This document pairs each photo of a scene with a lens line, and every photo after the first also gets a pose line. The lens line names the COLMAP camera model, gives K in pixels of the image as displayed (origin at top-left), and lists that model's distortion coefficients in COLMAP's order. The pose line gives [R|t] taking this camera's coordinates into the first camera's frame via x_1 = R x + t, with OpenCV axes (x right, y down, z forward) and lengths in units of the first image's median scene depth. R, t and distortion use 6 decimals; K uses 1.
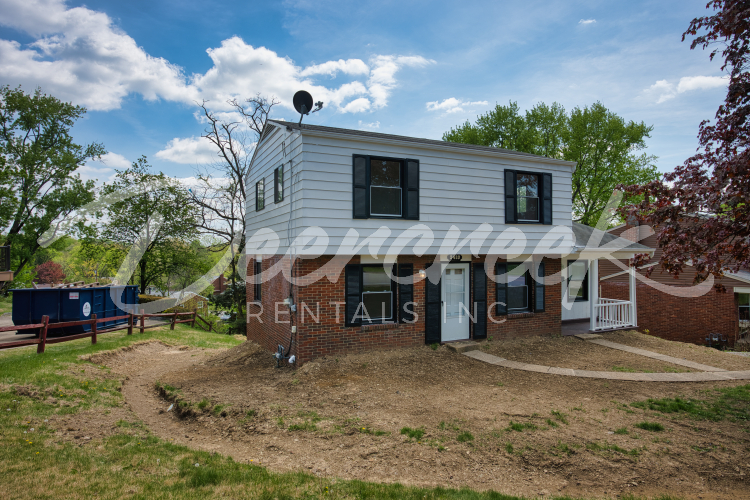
lens RADIAL K [[464.1, 0, 375.9], [0, 464.1, 250.6], [0, 0, 1]] dist [-0.040759, 0.057786]
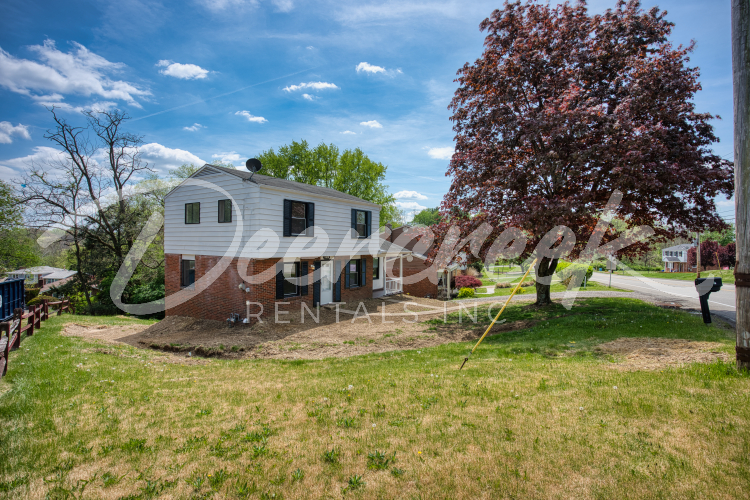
lens RADIAL K [[367.5, 0, 376.5], [0, 367.5, 250.7], [0, 0, 1]] dist [-0.078467, 0.040061]
pose [[0.853289, 0.004586, 0.521419, -0.599146], [-0.018729, 0.999586, 0.021858, -0.067963], [-0.521103, -0.028417, 0.853021, -0.445801]]
